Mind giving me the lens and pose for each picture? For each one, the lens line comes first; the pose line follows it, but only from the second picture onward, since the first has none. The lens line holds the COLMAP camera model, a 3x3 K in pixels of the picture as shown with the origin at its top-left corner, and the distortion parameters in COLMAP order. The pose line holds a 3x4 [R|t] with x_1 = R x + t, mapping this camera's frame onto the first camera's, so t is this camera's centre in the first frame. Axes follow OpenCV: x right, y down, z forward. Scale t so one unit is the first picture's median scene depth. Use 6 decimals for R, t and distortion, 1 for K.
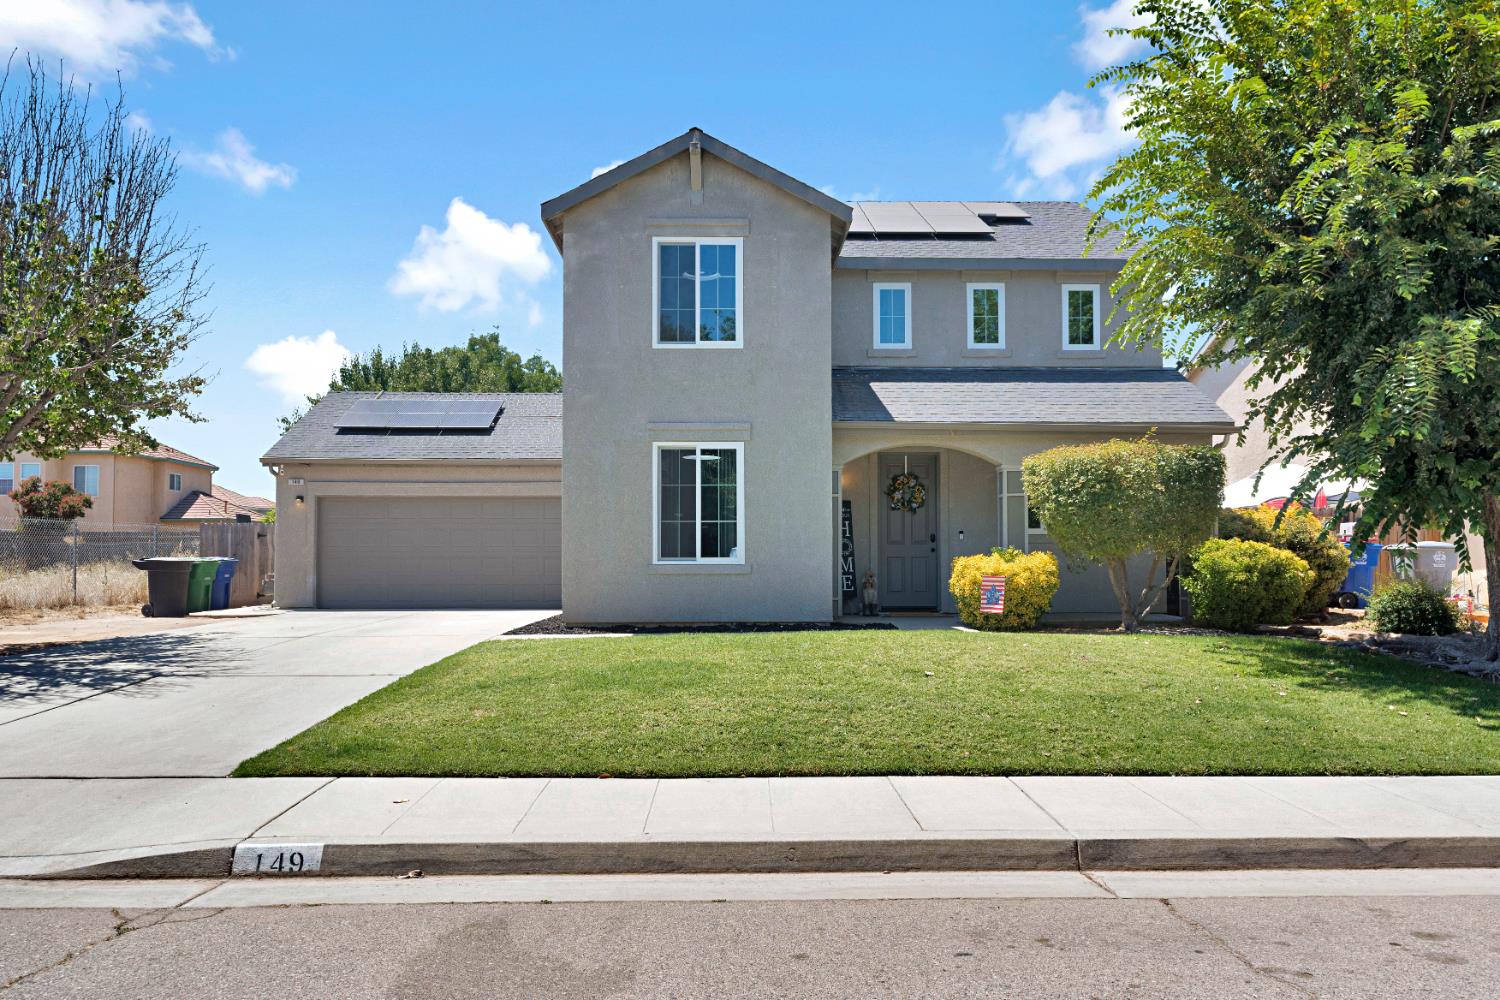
lens RADIAL K [[1107.8, 0, 749.0], [0, 1107.8, 518.4], [0, 0, 1]] dist [0.001948, 0.001059]
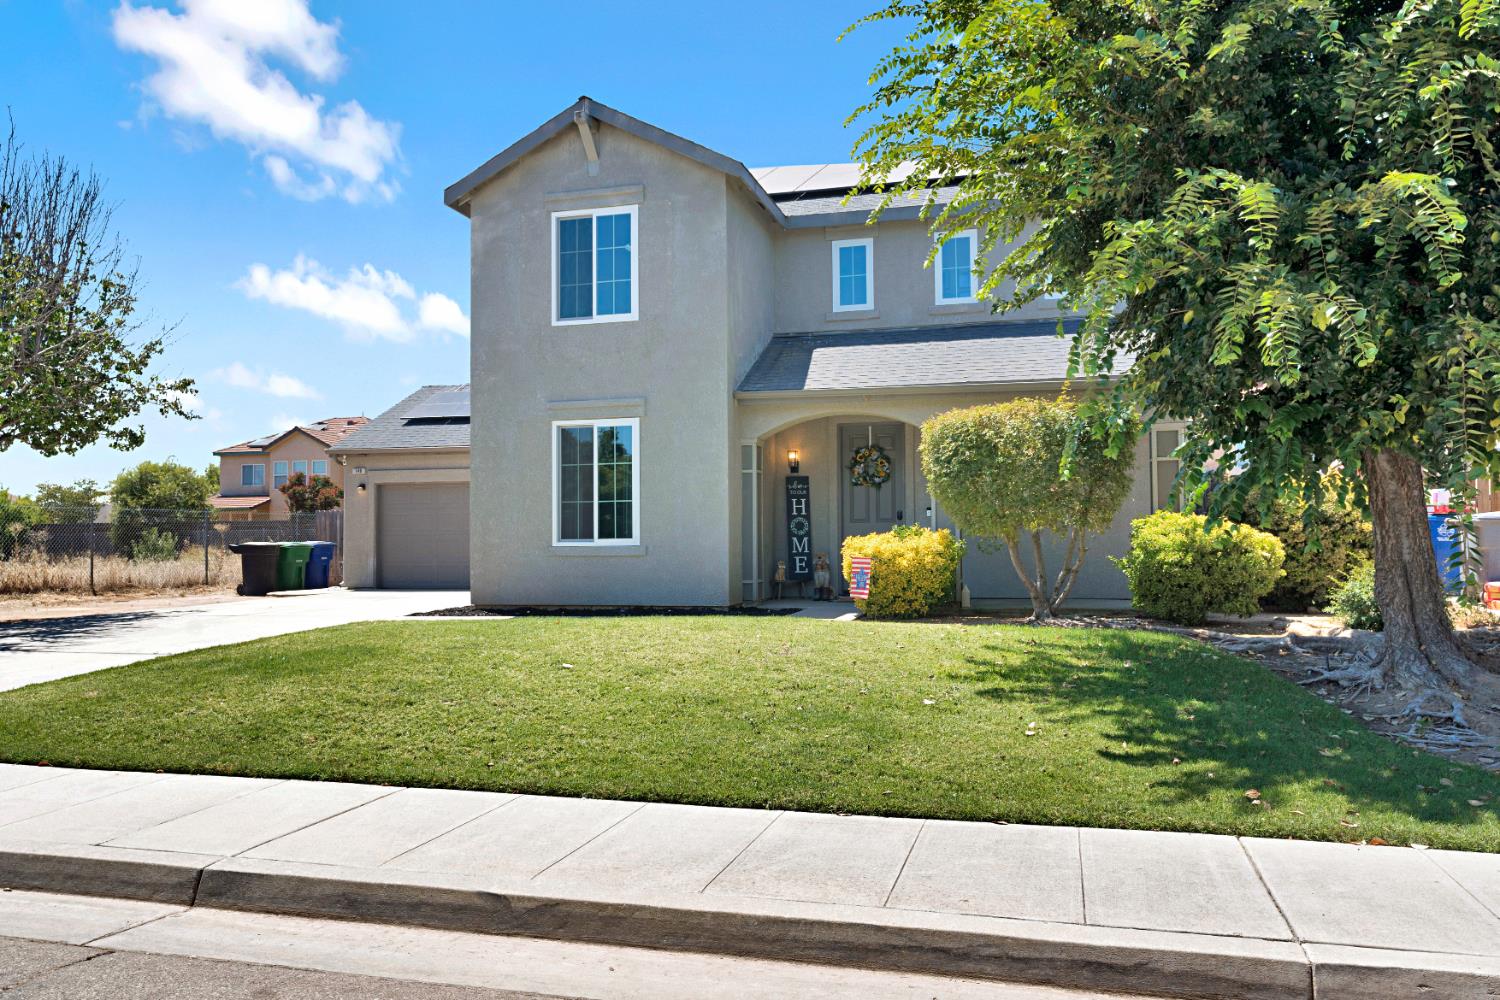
lens RADIAL K [[1097.3, 0, 750.0], [0, 1097.3, 500.0], [0, 0, 1]] dist [0.001154, 0.001066]
pose [[0.959578, -0.017256, -0.280915, 0.351056], [0.017306, 0.999848, -0.002304, 0.005853], [0.280912, -0.002651, 0.959730, 0.115371]]
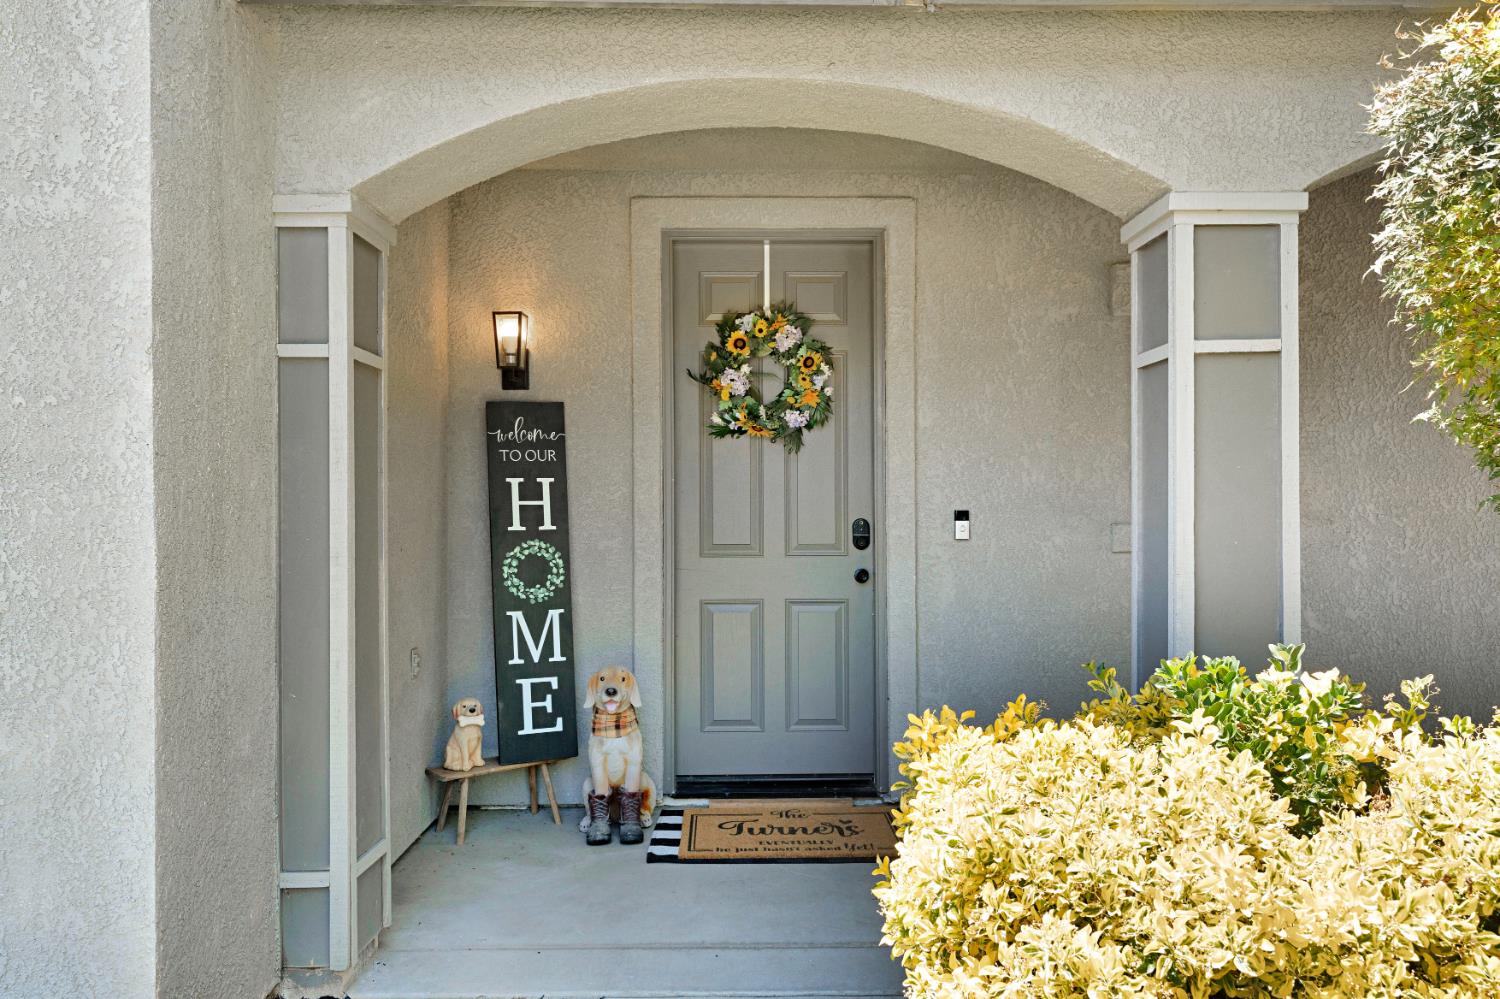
lens RADIAL K [[1097.3, 0, 750.0], [0, 1097.3, 499.5], [0, 0, 1]] dist [0.001154, 0.001066]
pose [[0.999980, -0.005554, -0.002961, 0.160984], [0.005652, 0.999398, 0.034243, -0.001075], [0.002769, -0.034259, 0.999409, 0.837110]]
